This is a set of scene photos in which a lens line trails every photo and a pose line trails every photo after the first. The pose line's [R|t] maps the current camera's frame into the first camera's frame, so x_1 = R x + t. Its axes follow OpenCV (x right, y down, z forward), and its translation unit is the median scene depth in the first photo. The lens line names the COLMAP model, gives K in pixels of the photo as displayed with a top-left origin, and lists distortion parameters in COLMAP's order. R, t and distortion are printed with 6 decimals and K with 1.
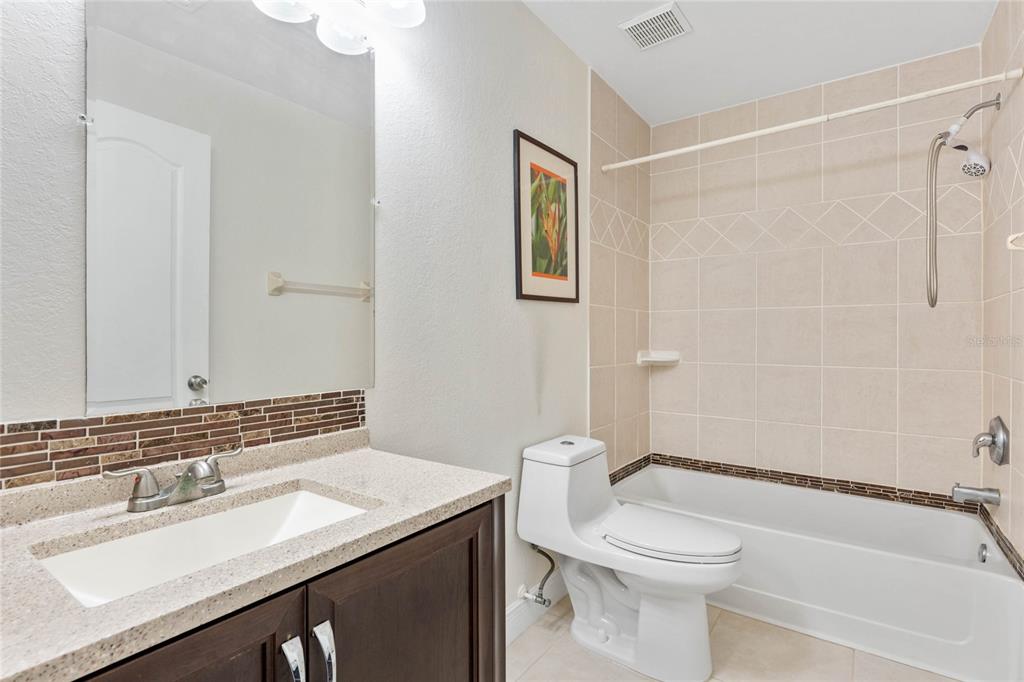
lens RADIAL K [[500.9, 0, 510.8], [0, 500.9, 338.2], [0, 0, 1]] dist [-0.000799, -0.000015]
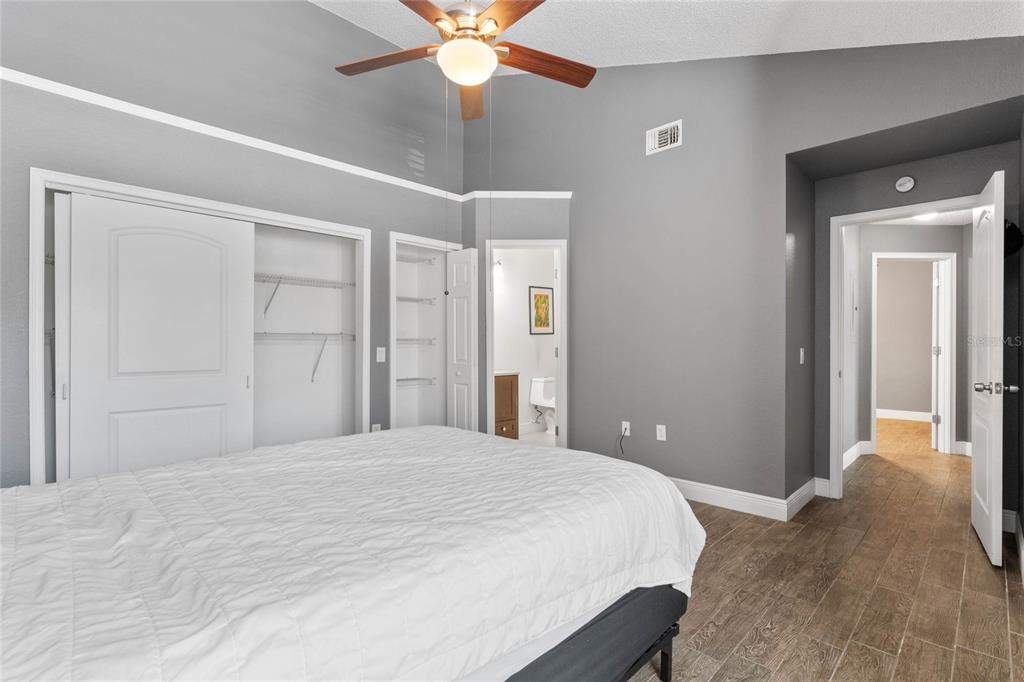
lens RADIAL K [[492.1, 0, 513.0], [0, 492.1, 344.2], [0, 0, 1]] dist [0.000024, 0.000000]
pose [[0.987879, -0.002493, -0.155204, 0.398133], [0.001559, 0.999980, -0.006143, 0.007542], [0.155216, 0.005827, 0.987863, -2.223087]]
